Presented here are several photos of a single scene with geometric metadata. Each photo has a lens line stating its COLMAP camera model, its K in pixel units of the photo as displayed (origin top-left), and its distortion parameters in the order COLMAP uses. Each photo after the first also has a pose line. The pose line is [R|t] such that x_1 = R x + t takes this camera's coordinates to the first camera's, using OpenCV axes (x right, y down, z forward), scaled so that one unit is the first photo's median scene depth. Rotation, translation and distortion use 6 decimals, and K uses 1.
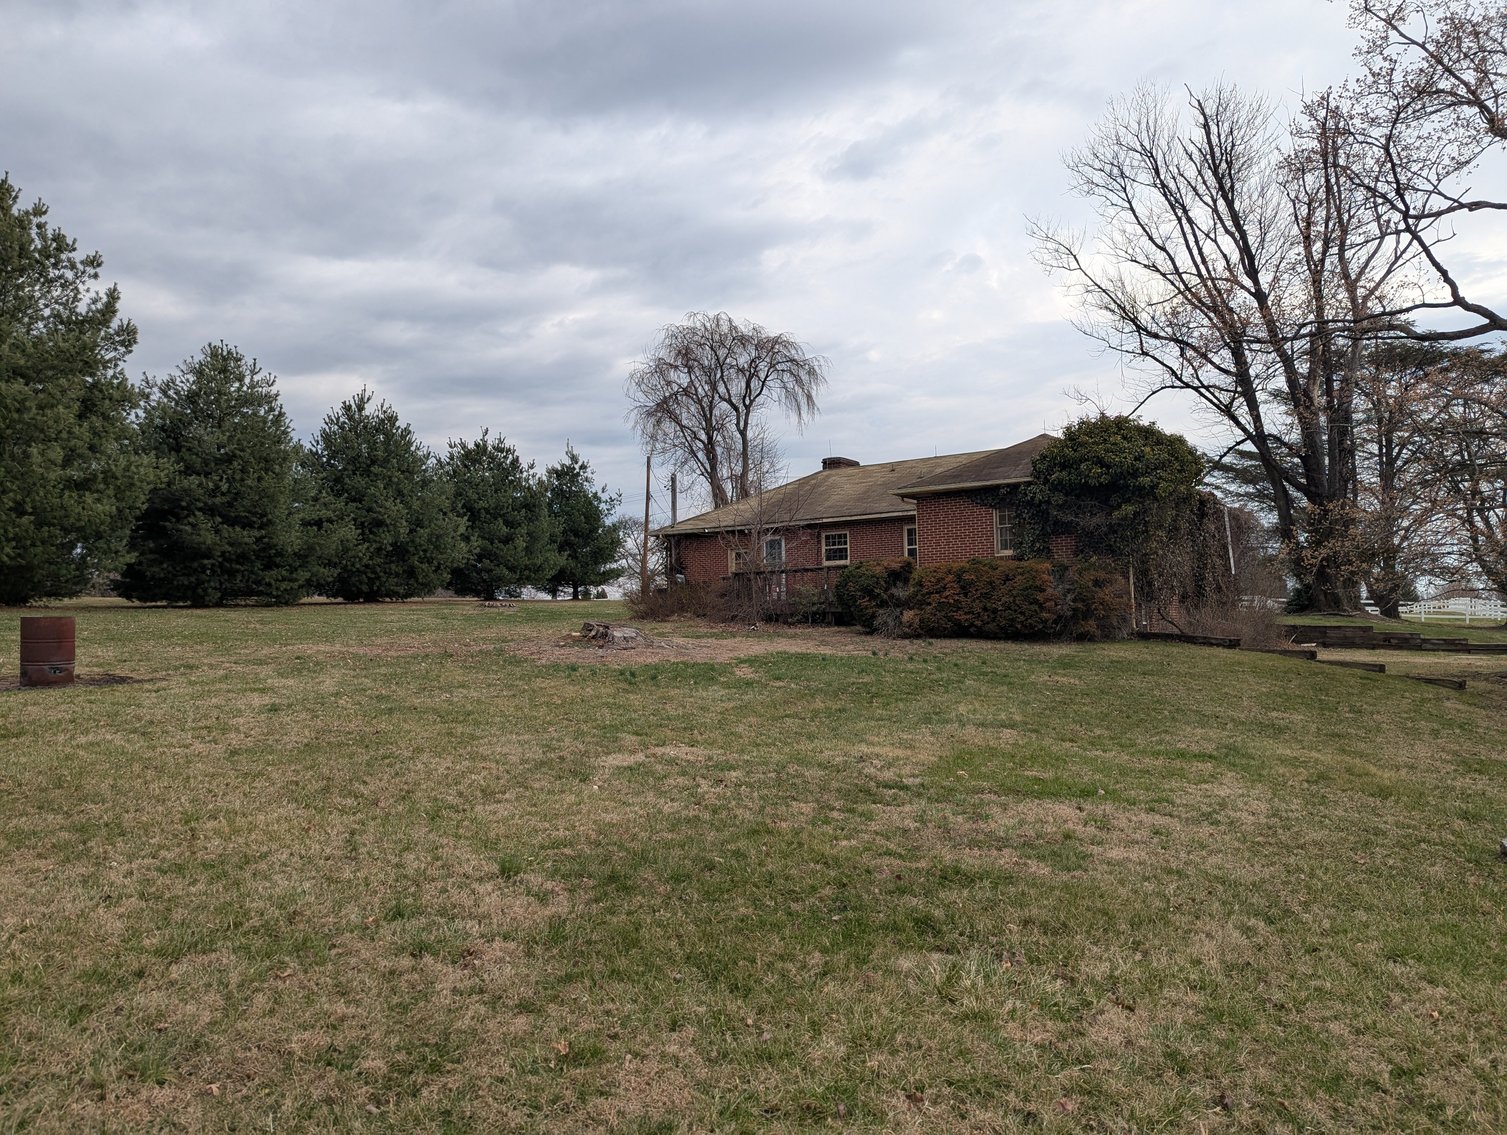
lens RADIAL K [[1051.3, 0, 747.7], [0, 1051.3, 578.1], [0, 0, 1]] dist [0.059415, -0.050383]
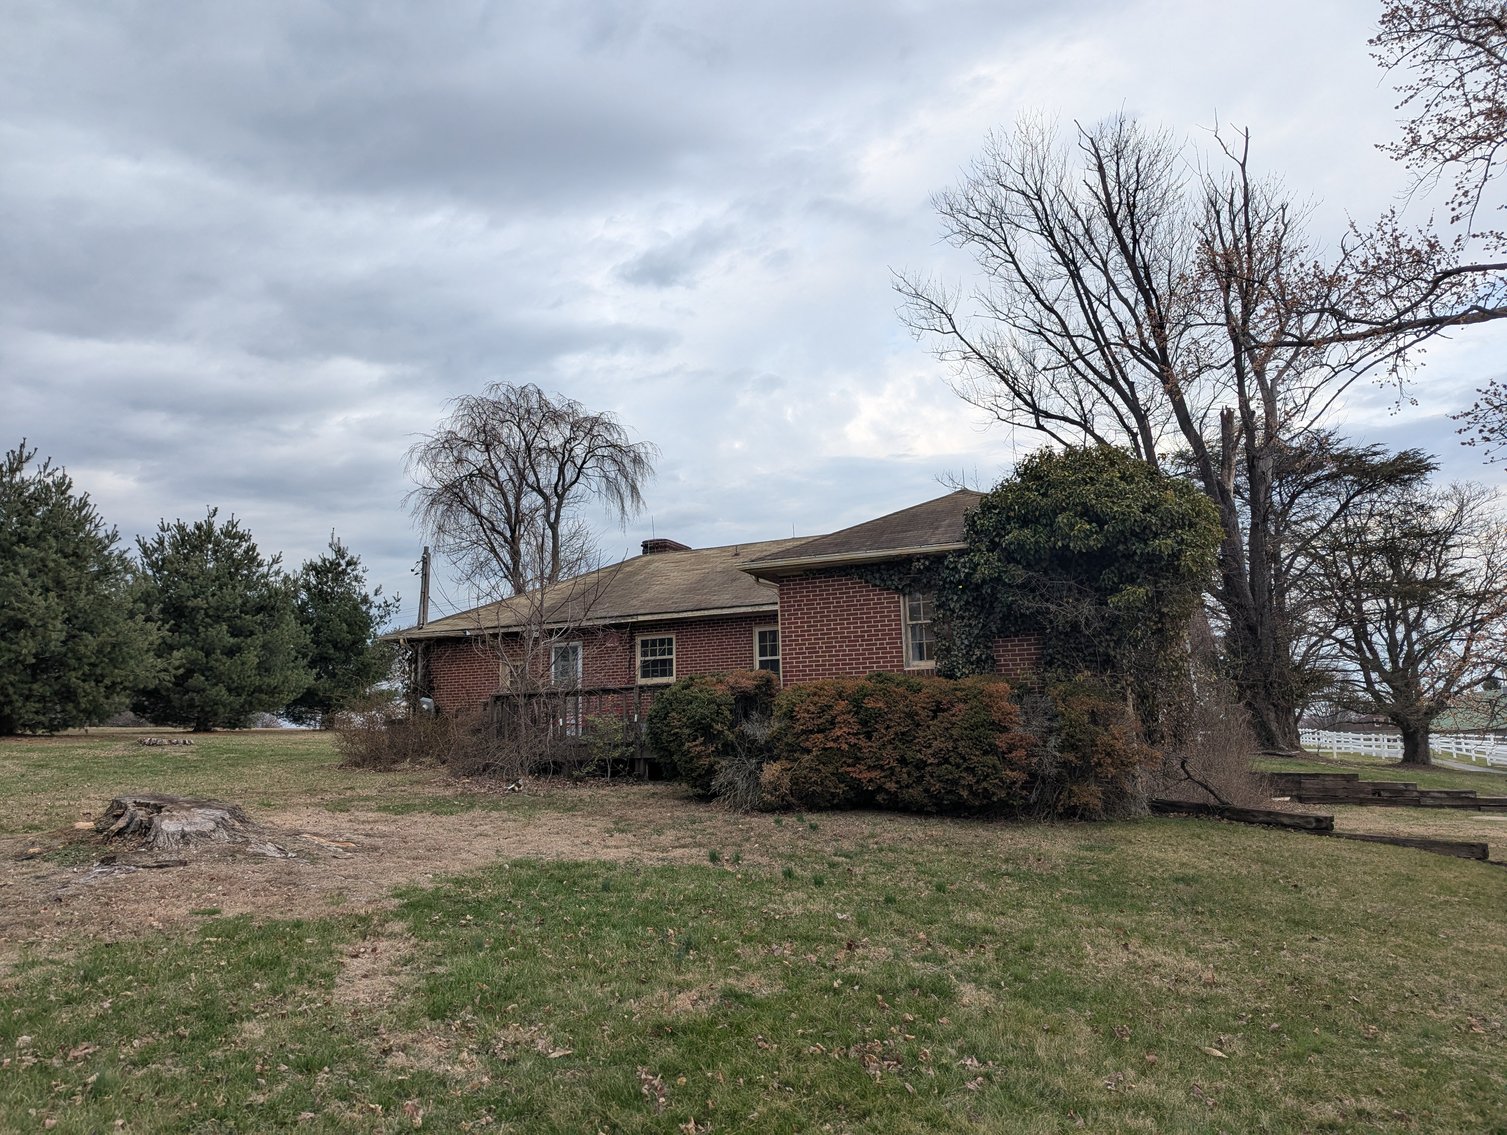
lens RADIAL K [[1052.3, 0, 715.5], [0, 1052.3, 564.4], [0, 0, 1]] dist [0.060317, -0.004026]
pose [[0.991814, 0.022174, 0.125755, 0.027210], [-0.005723, 0.991537, -0.129700, -0.000998], [-0.127566, 0.127918, 0.983547, 0.243386]]
